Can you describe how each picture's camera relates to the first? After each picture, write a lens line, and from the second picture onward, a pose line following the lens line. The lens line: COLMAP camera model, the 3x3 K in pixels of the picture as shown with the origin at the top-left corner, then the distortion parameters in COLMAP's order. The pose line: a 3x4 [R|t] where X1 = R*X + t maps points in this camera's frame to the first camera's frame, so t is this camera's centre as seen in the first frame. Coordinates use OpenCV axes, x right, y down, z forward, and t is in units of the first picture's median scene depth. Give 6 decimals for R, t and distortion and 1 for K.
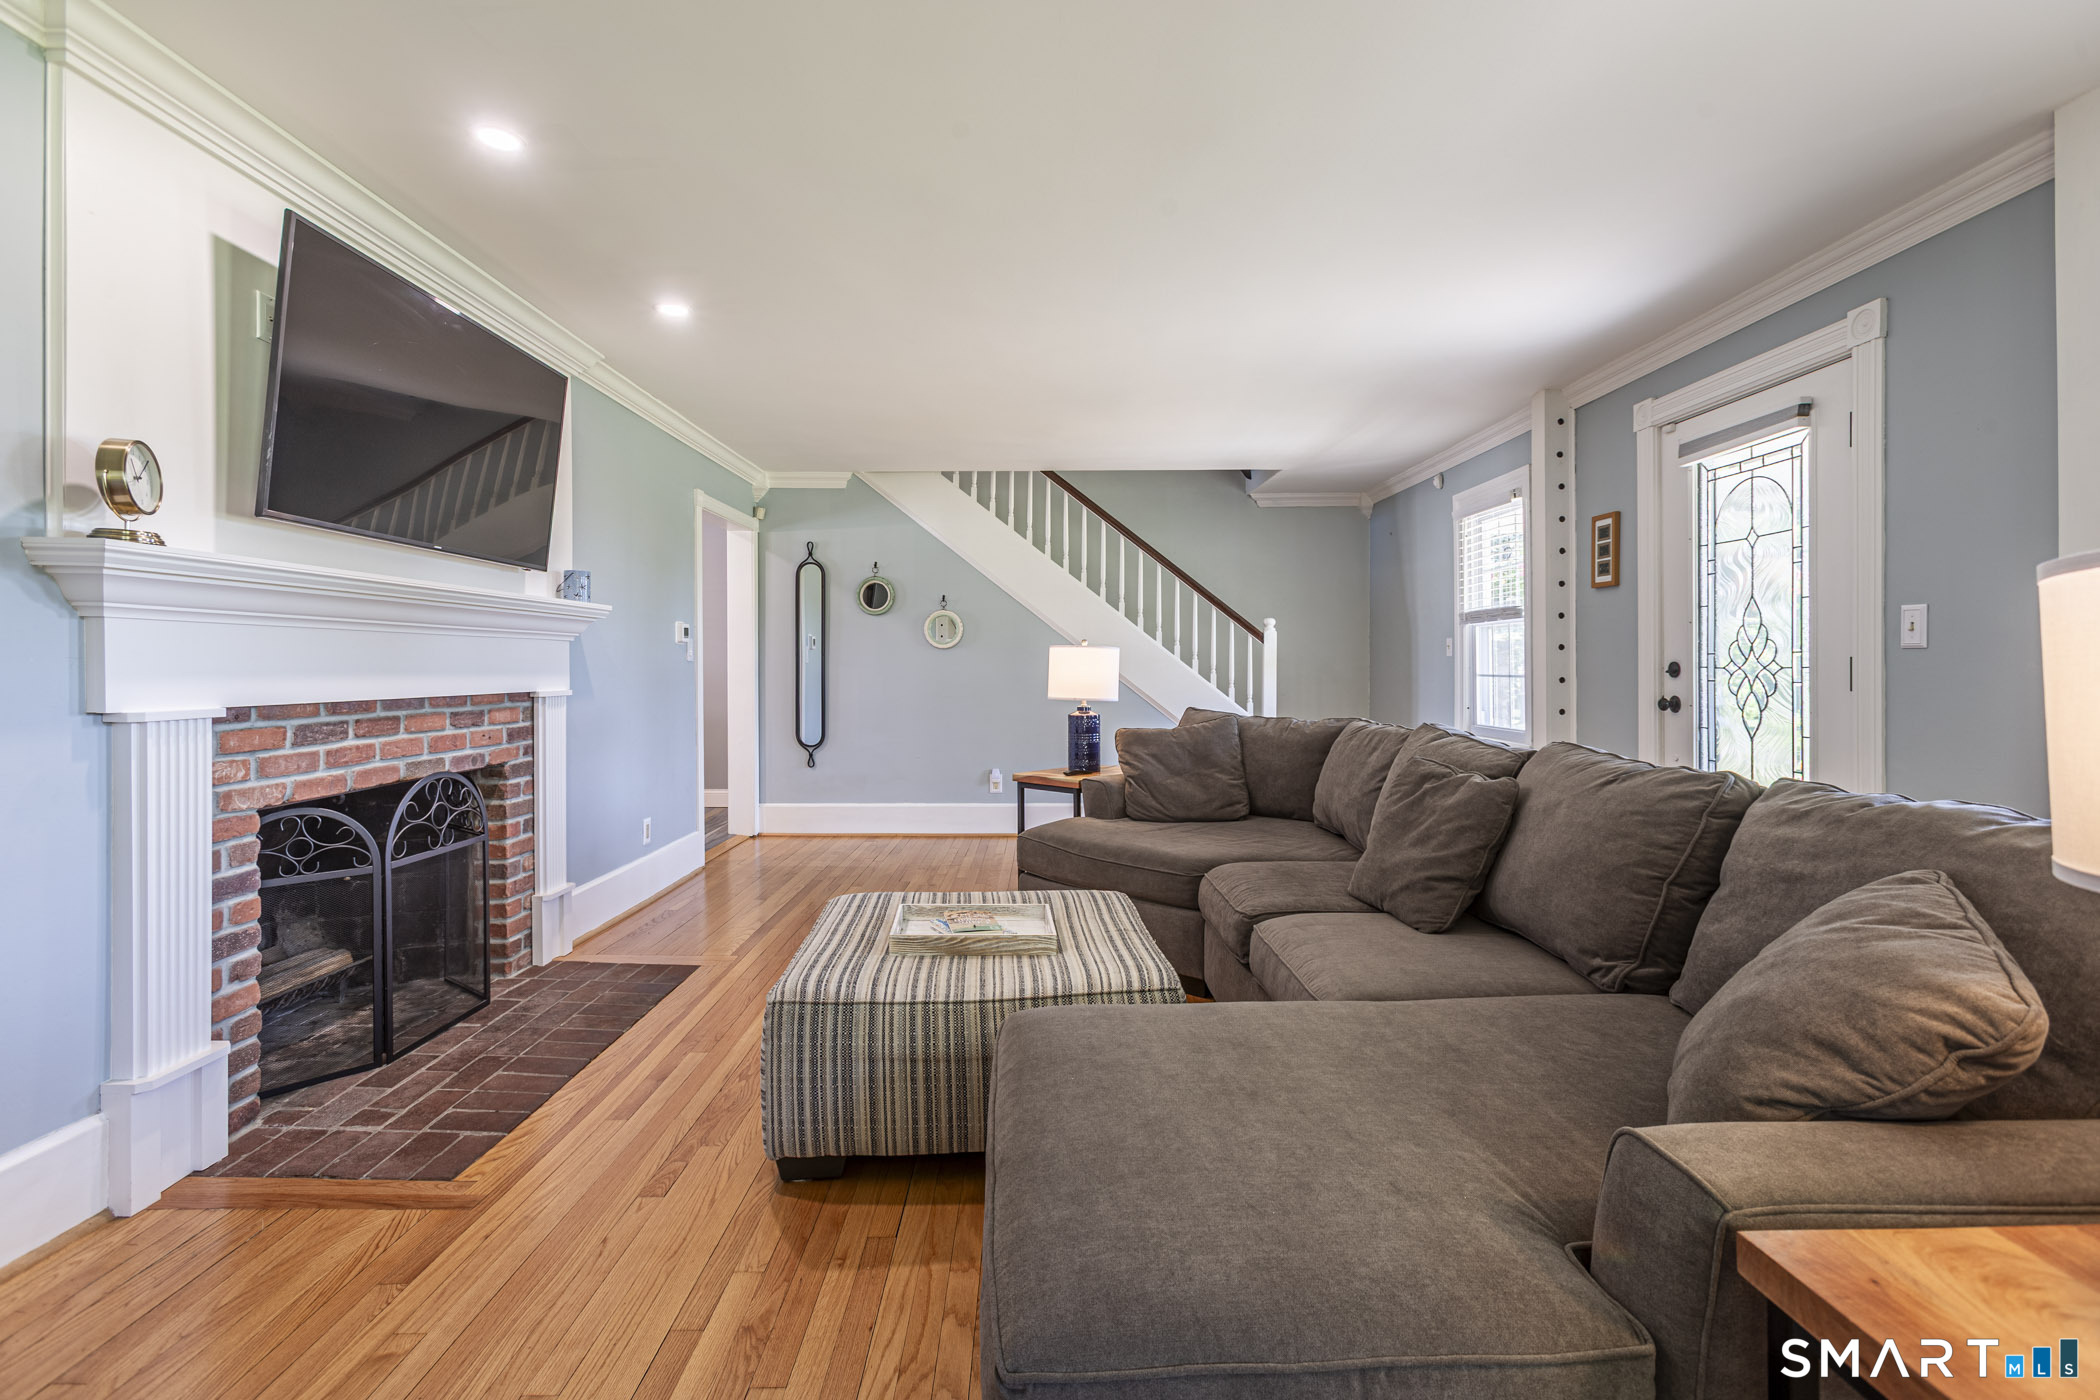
lens RADIAL K [[938.2, 0, 1046.7], [0, 938.2, 668.2], [0, 0, 1]] dist [-0.021661, 0.008598]
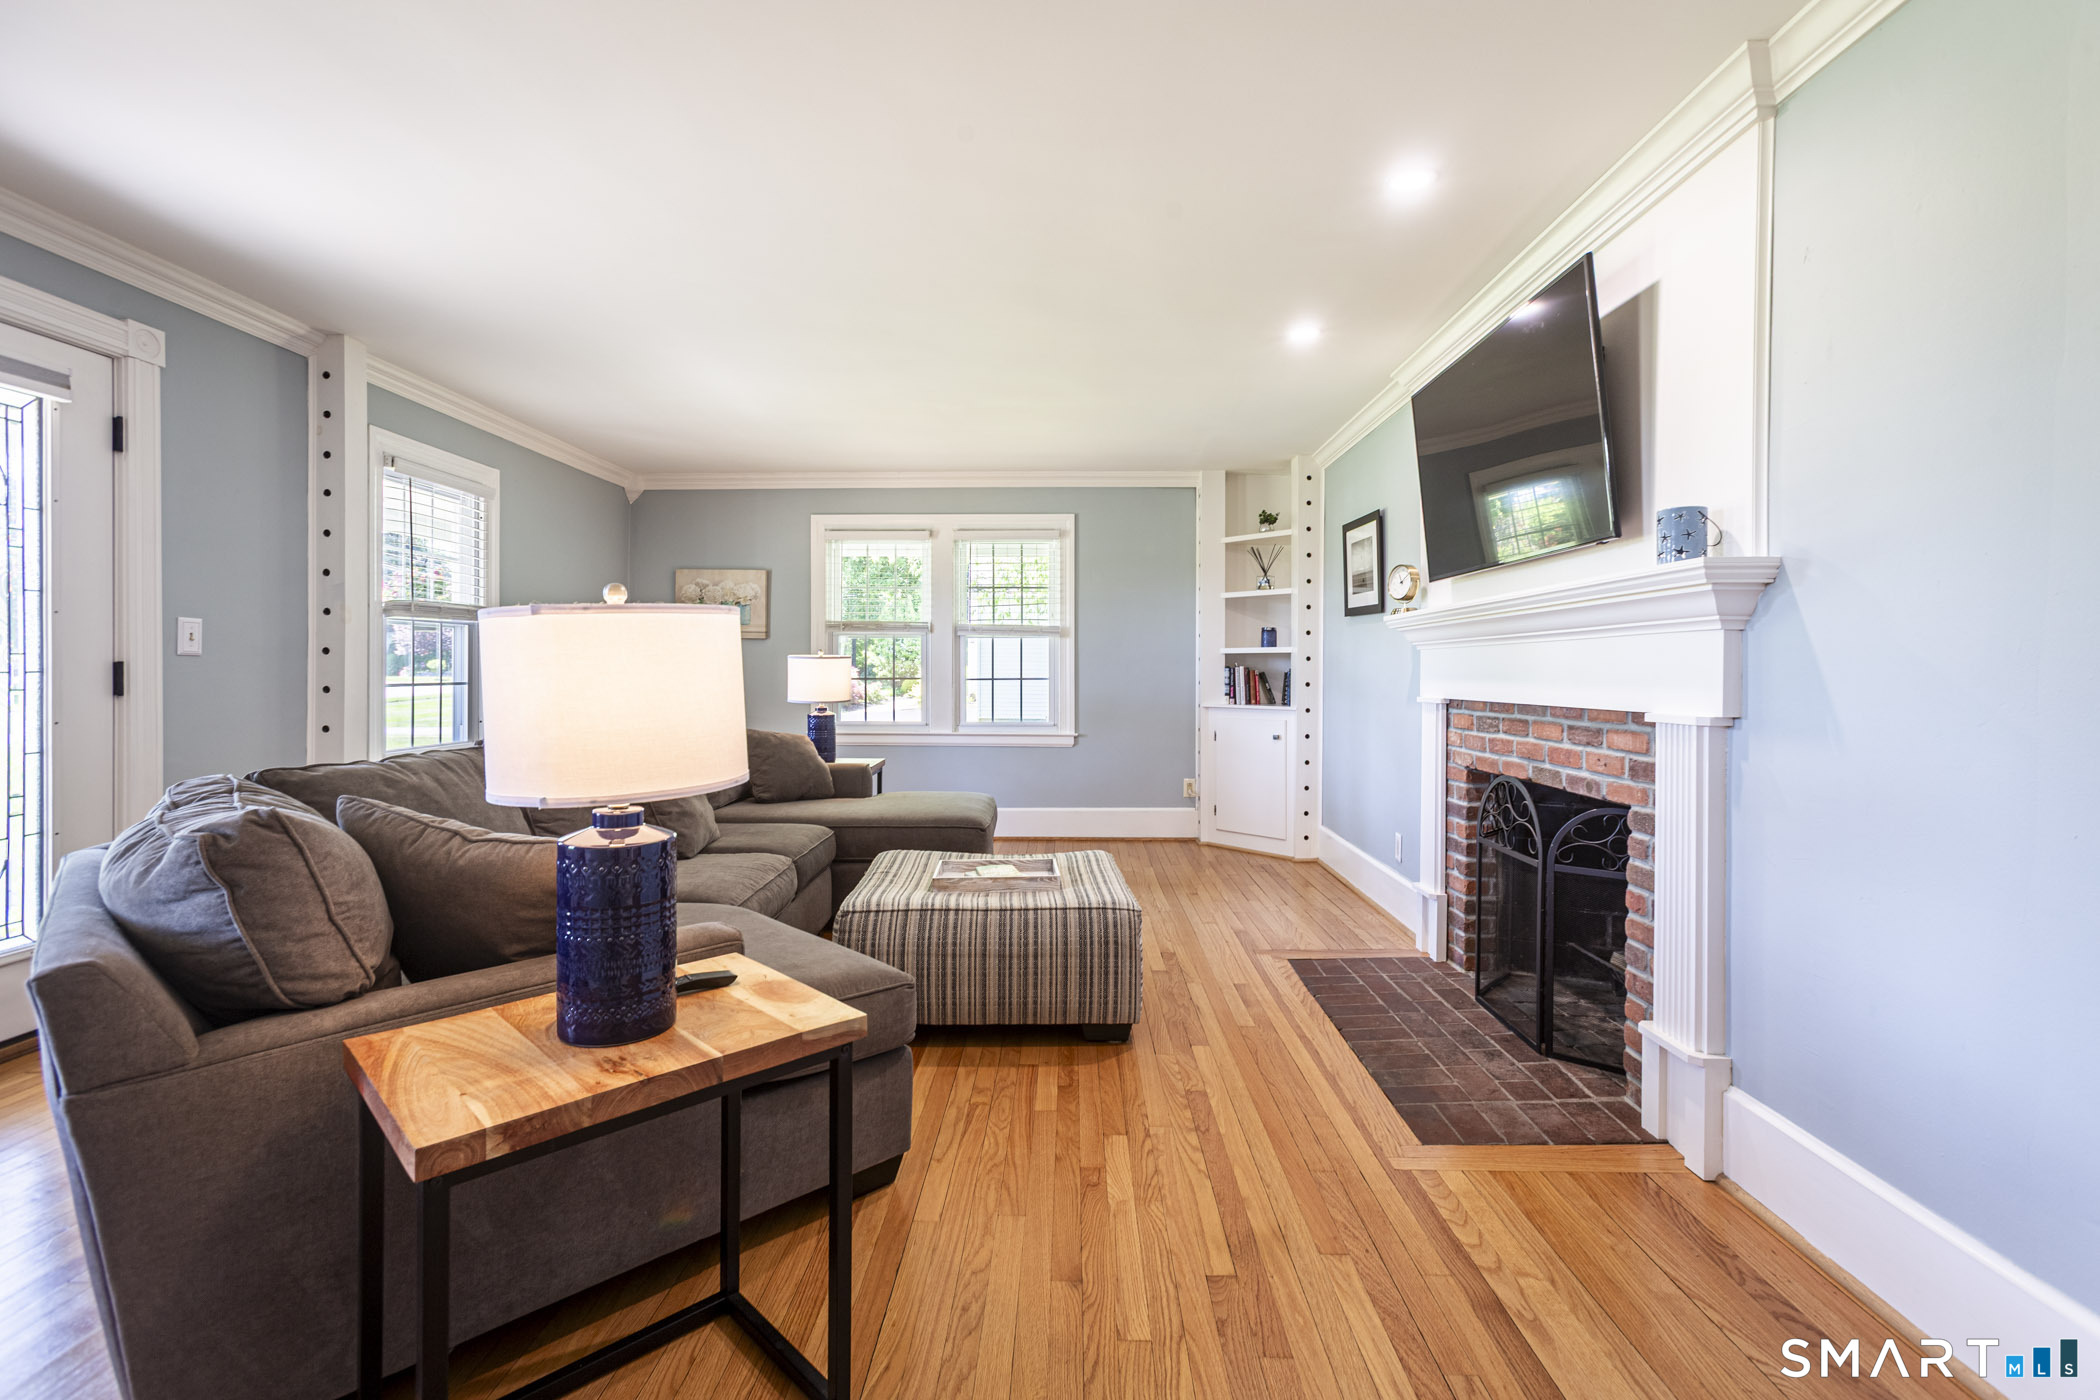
lens RADIAL K [[938.2, 0, 1046.7], [0, 938.2, 668.2], [0, 0, 1]] dist [-0.021661, 0.008598]
pose [[-0.999551, -0.002165, 0.029886, -0.137865], [-0.002228, 0.999995, -0.002088, -0.004445], [-0.029881, -0.002153, -0.999551, 1.705800]]
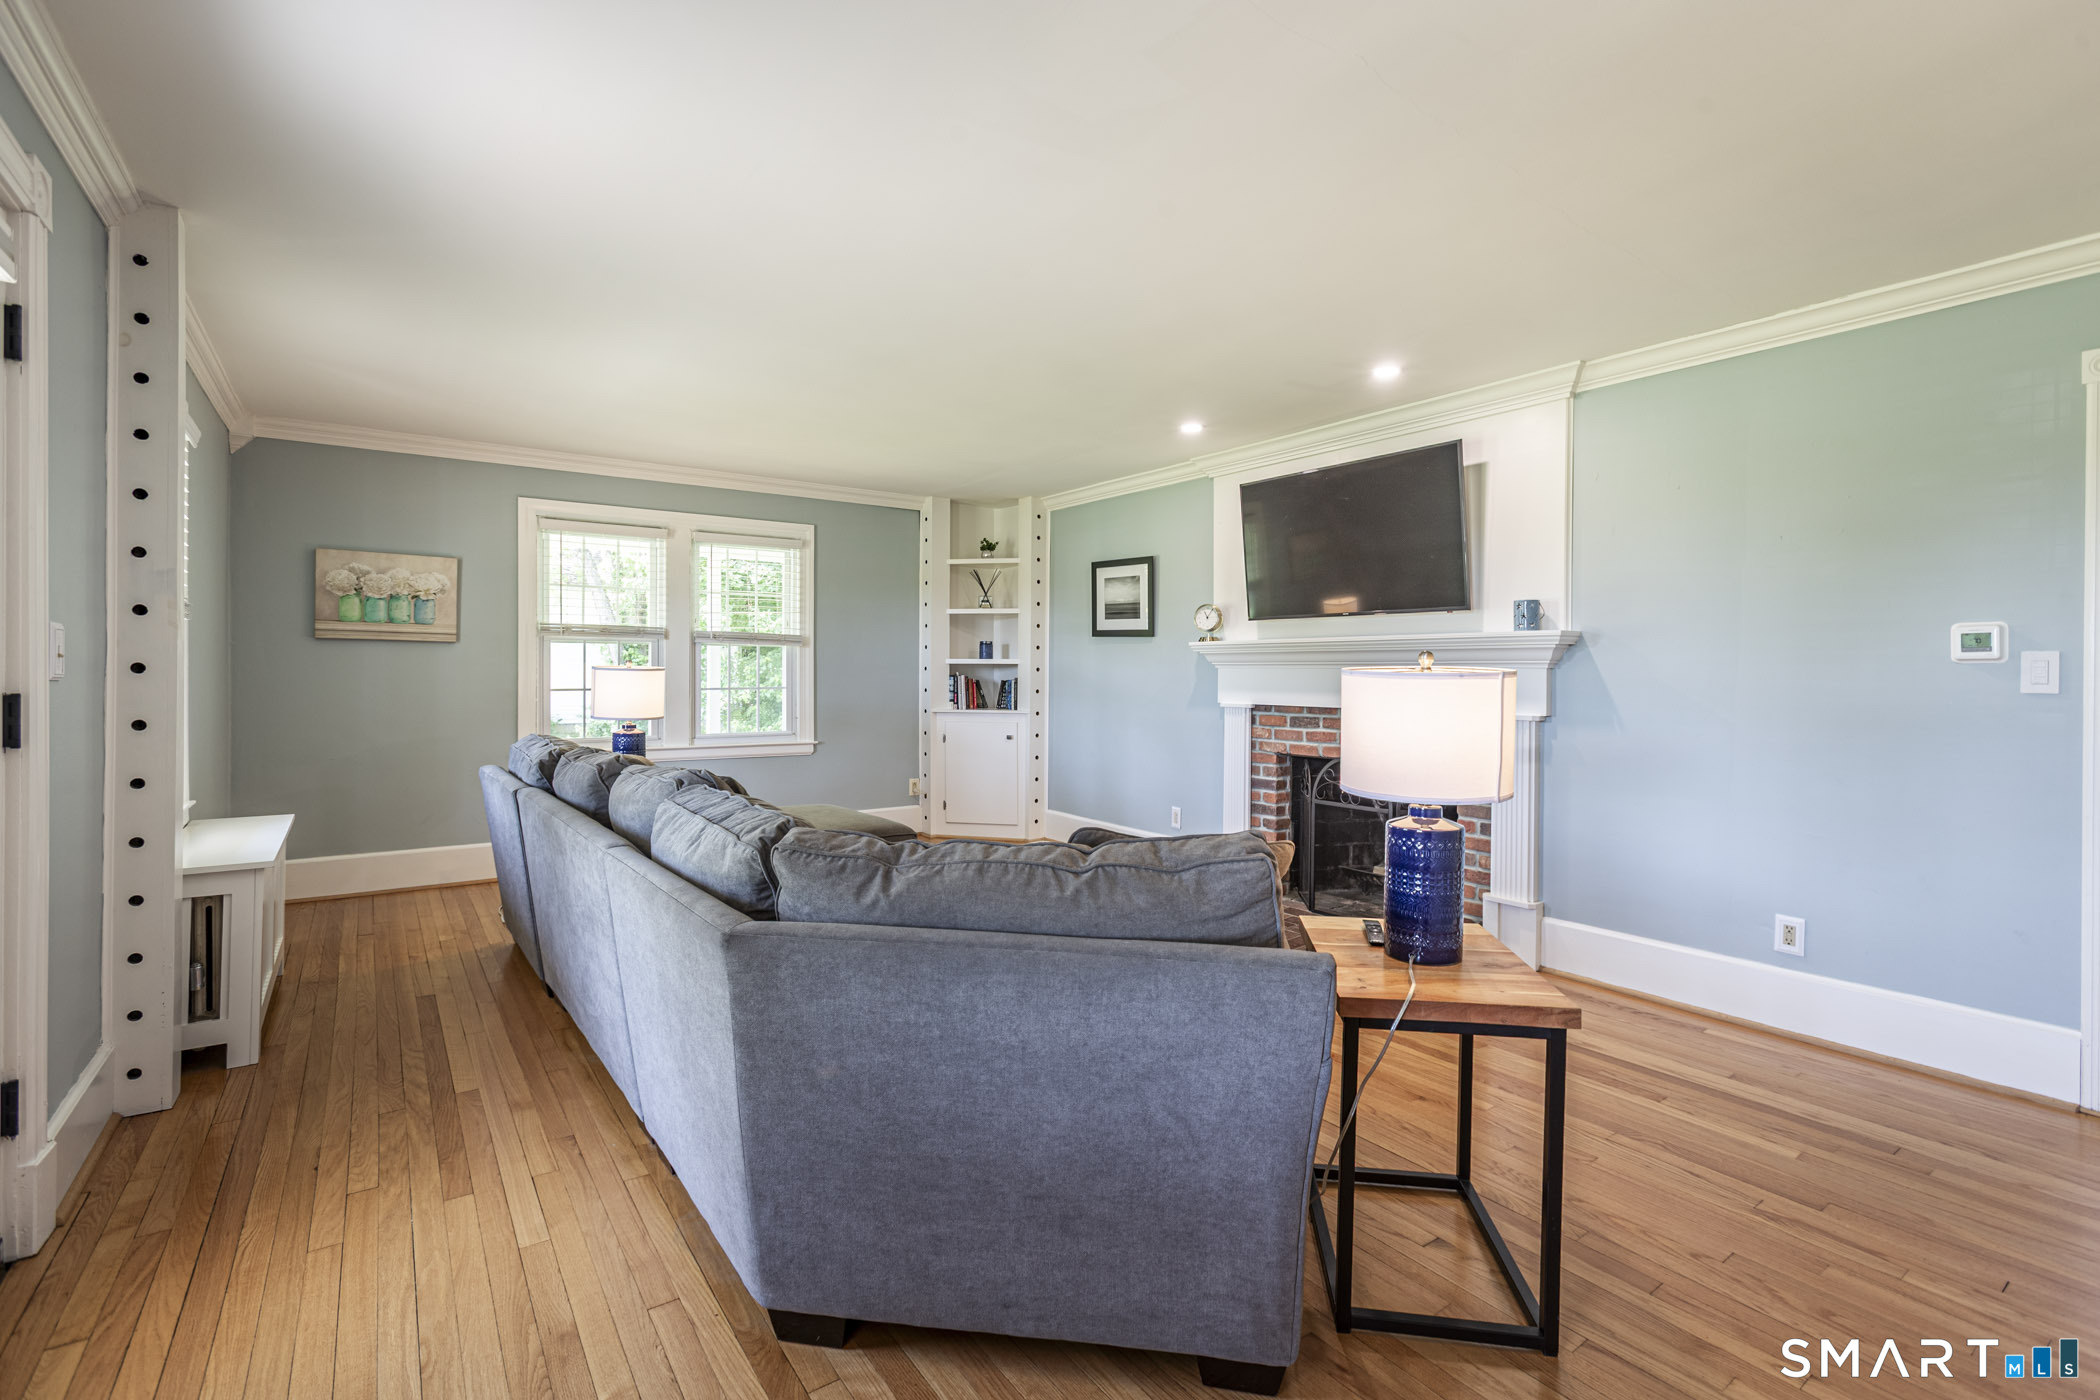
lens RADIAL K [[938.2, 0, 1046.7], [0, 938.2, 668.2], [0, 0, 1]] dist [-0.021661, 0.008598]
pose [[-0.819048, -0.004502, -0.573707, 0.562489], [-0.005043, 0.999987, -0.000649, -0.027925], [0.573703, 0.002361, -0.819060, 1.657626]]
